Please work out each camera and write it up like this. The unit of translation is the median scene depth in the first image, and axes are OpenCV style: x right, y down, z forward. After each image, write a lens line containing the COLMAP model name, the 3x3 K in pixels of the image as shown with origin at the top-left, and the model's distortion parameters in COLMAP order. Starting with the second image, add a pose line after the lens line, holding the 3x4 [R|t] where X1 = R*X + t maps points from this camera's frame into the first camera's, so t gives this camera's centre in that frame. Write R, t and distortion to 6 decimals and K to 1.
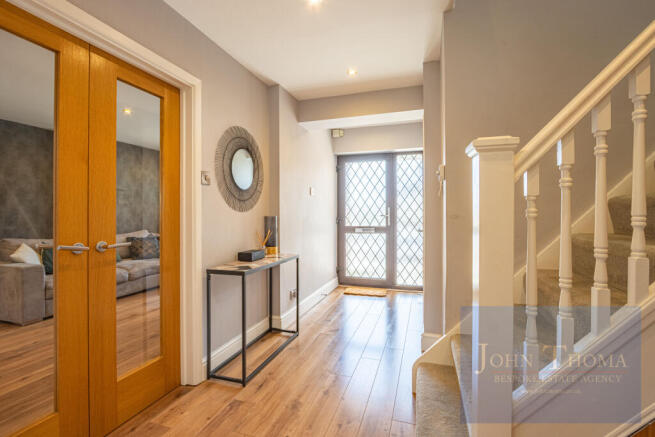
lens RADIAL K [[303.6, 0, 324.6], [0, 303.6, 216.6], [0, 0, 1]] dist [-0.017156, -0.000915]
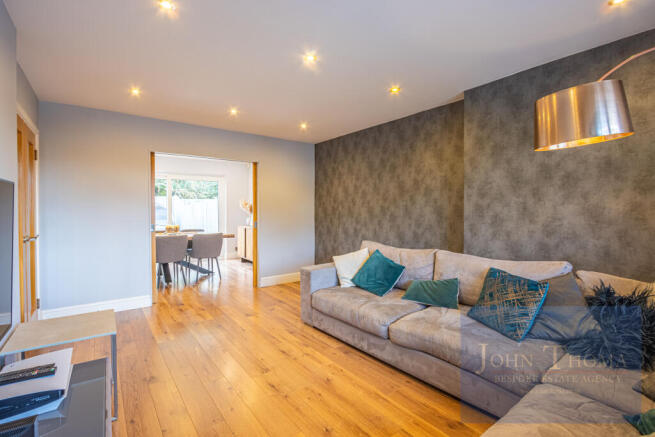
lens RADIAL K [[303.6, 0, 325.0], [0, 303.6, 216.7], [0, 0, 1]] dist [-0.017156, -0.000915]
pose [[-0.564990, 0.008385, -0.825055, -0.132744], [-0.017524, 0.999601, 0.022160, -0.019977], [0.824912, 0.026978, -0.564618, 1.204347]]
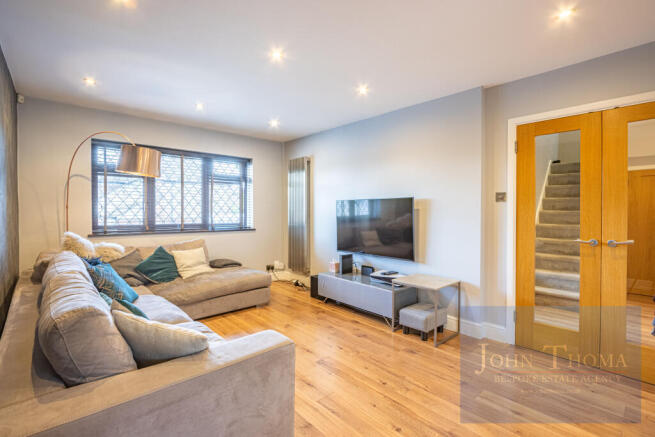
lens RADIAL K [[303.6, 0, 325.5], [0, 303.6, 217.5], [0, 0, 1]] dist [-0.017156, -0.000915]
pose [[0.494022, -0.017654, 0.869270, -1.008783], [0.006016, 0.999839, 0.016887, -0.017477], [-0.869429, -0.003113, 0.494049, 0.525364]]
